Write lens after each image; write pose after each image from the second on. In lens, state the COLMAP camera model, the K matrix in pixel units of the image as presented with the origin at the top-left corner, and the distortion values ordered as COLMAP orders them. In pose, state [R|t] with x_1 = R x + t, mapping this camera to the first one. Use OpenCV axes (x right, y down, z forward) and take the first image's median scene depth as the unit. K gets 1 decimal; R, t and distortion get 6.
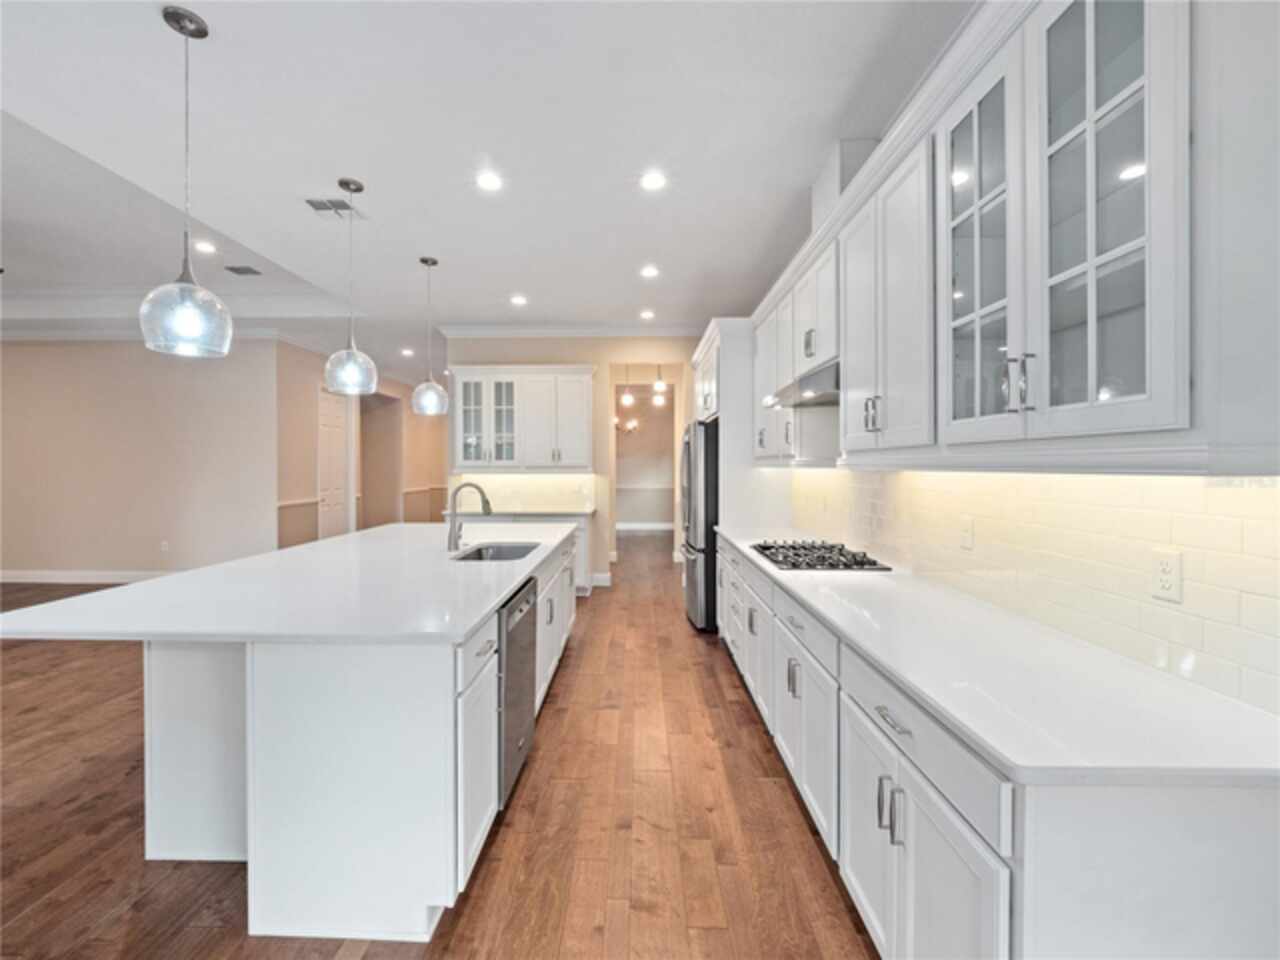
lens RADIAL K [[547.2, 0, 631.5], [0, 547.2, 479.0], [0, 0, 1]] dist [-0.014249, 0.004374]
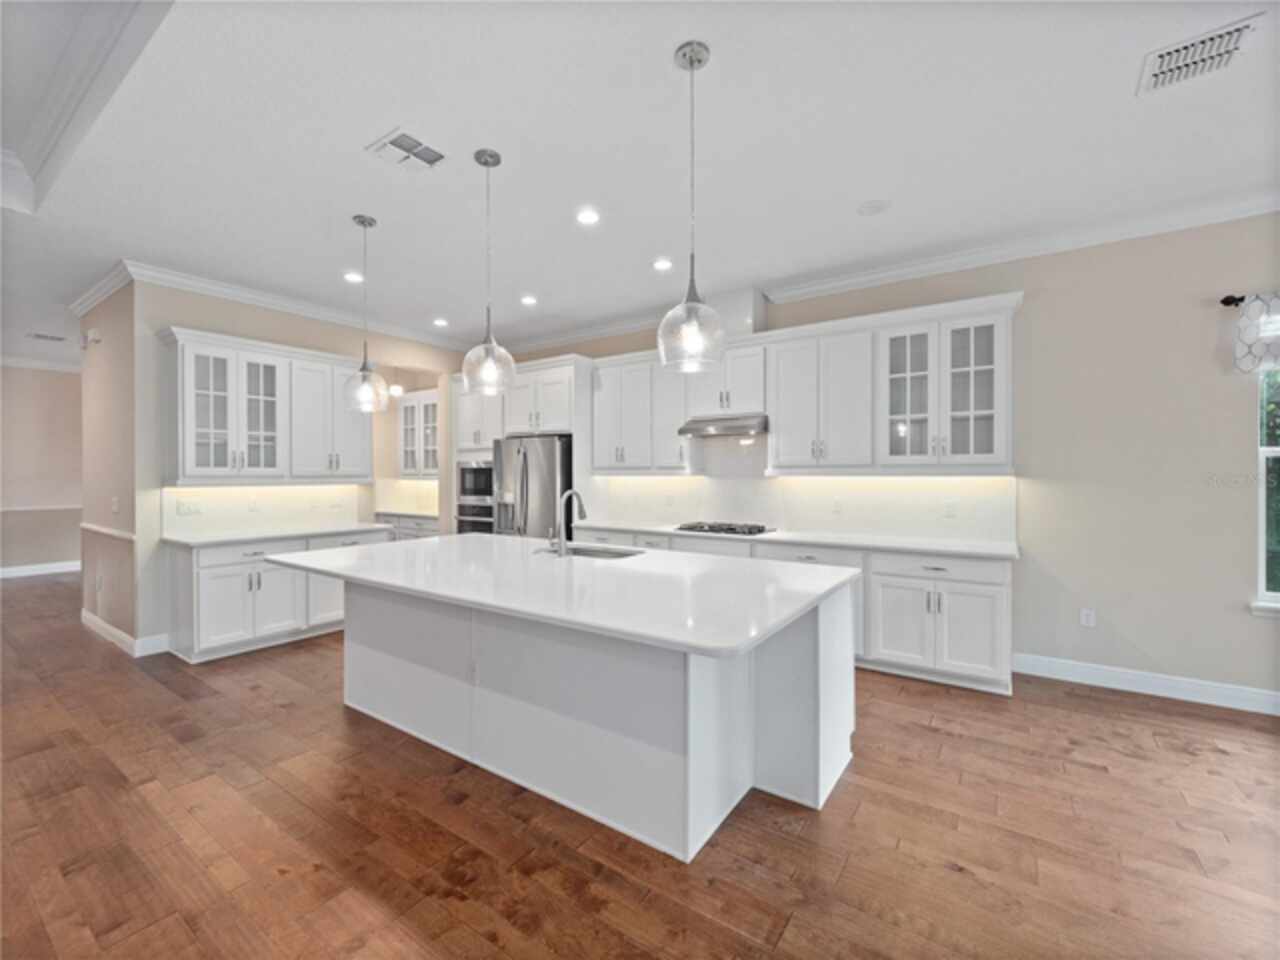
lens RADIAL K [[547.2, 0, 631.5], [0, 547.2, 479.0], [0, 0, 1]] dist [-0.014249, 0.004374]
pose [[0.562957, -0.007229, 0.826455, -0.658731], [0.021288, 0.999757, -0.005755, -0.003905], [-0.826212, 0.020834, 0.562974, 0.184912]]
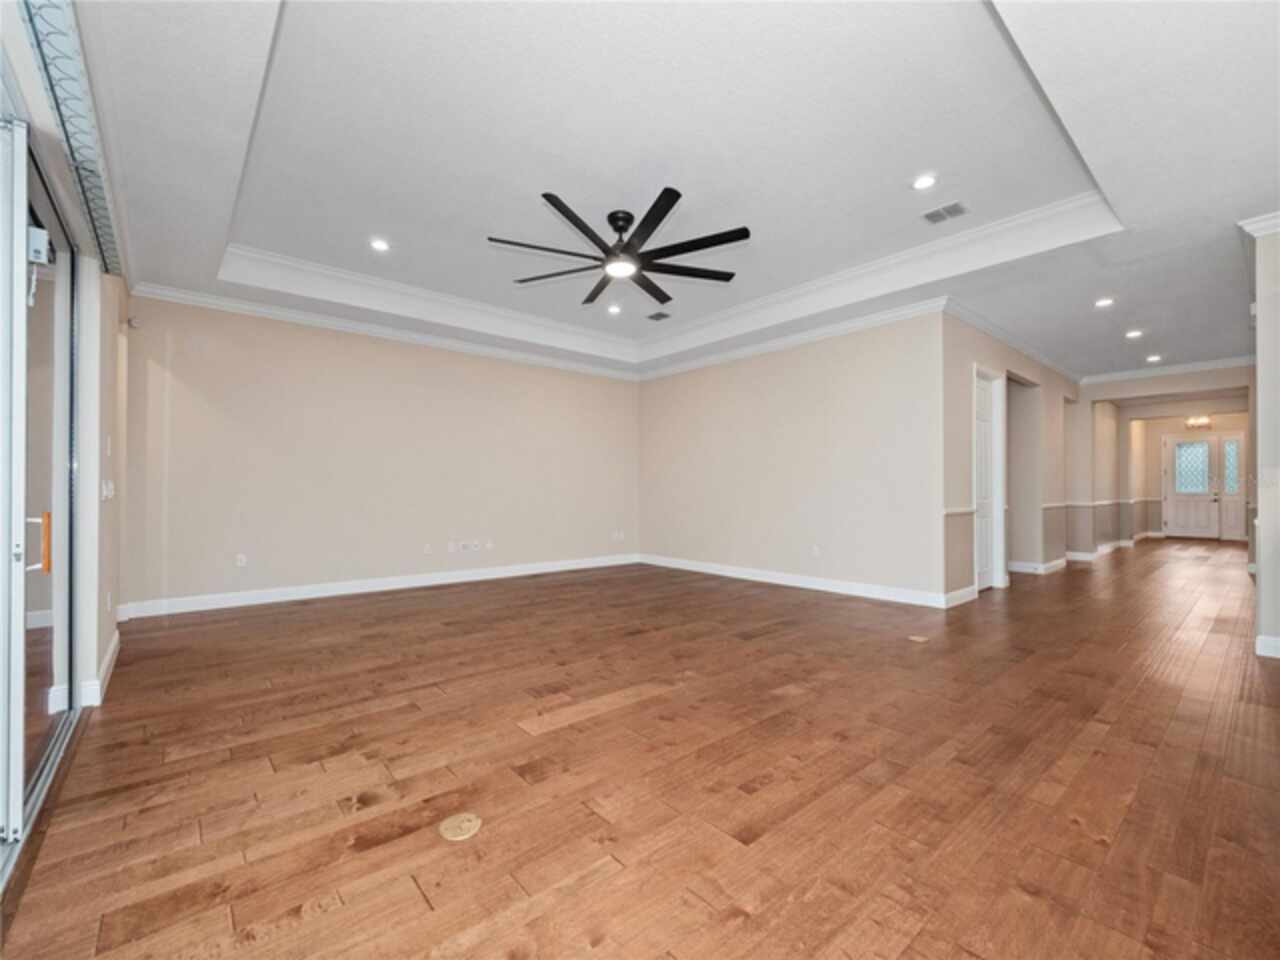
lens RADIAL K [[547.2, 0, 631.5], [0, 547.2, 479.0], [0, 0, 1]] dist [-0.014249, 0.004374]
pose [[0.656929, -0.021912, -0.753634, -0.409637], [-0.017901, 0.998843, -0.044645, 0.052546], [0.753740, 0.042819, 0.655776, 0.131575]]
